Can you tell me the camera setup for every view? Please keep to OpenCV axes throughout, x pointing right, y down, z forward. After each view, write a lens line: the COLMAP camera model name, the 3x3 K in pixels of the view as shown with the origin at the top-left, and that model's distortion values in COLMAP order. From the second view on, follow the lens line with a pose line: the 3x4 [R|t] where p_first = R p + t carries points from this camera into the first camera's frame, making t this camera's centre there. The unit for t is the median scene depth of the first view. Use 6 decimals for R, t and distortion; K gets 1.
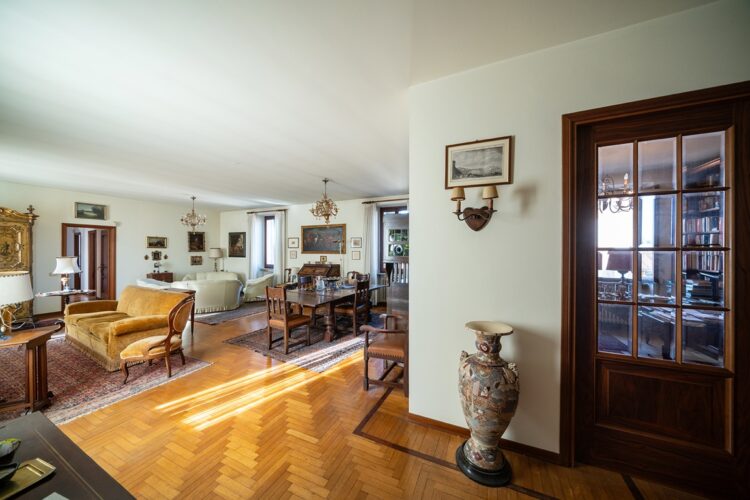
lens RADIAL K [[259.5, 0, 379.3], [0, 259.5, 252.6], [0, 0, 1]] dist [-0.004026, -0.000361]
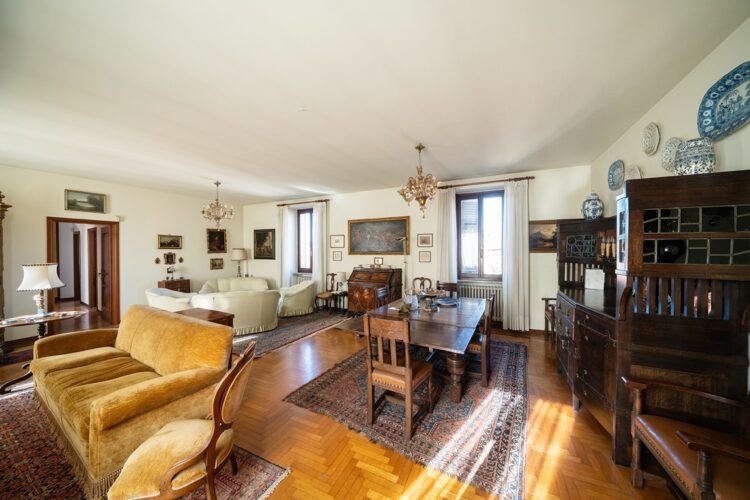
lens RADIAL K [[259.5, 0, 379.1], [0, 259.5, 252.2], [0, 0, 1]] dist [-0.004026, -0.000361]
pose [[0.999772, -0.006742, -0.020247, -0.365907], [0.006773, 0.999976, 0.001449, -0.008848], [0.020237, -0.001586, 0.999794, 0.393798]]
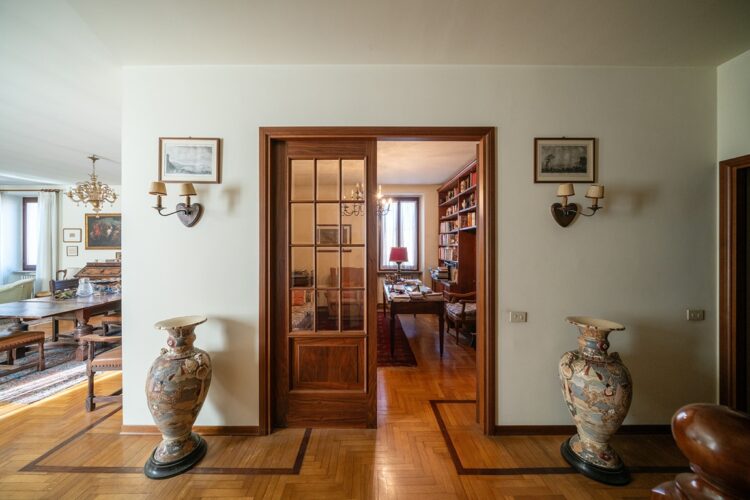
lens RADIAL K [[259.5, 0, 376.5], [0, 259.5, 247.1], [0, 0, 1]] dist [-0.004026, -0.000361]
pose [[0.904732, -0.001515, 0.425978, 0.292766], [0.002426, 0.999996, -0.001598, -0.000763], [-0.425973, 0.002479, 0.904732, -0.106785]]
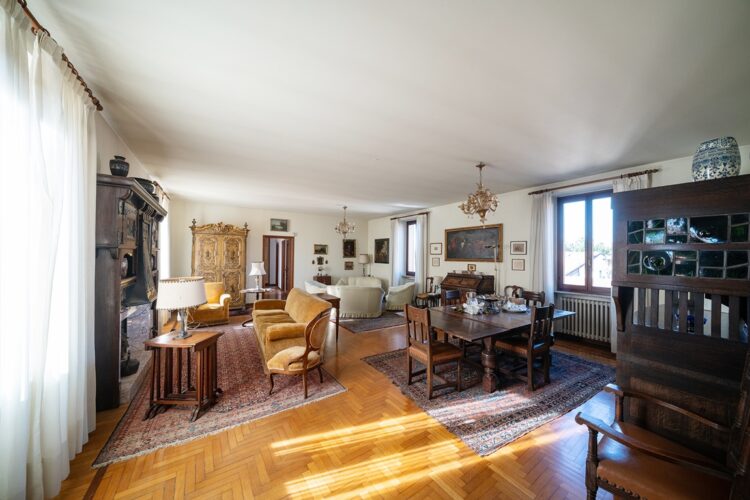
lens RADIAL K [[259.5, 0, 372.8], [0, 259.5, 253.3], [0, 0, 1]] dist [-0.004026, -0.000361]
pose [[0.852869, 0.000535, -0.522125, -0.098674], [-0.010692, 0.999808, -0.016440, -0.009815], [0.522016, 0.019604, 0.852711, 0.244926]]
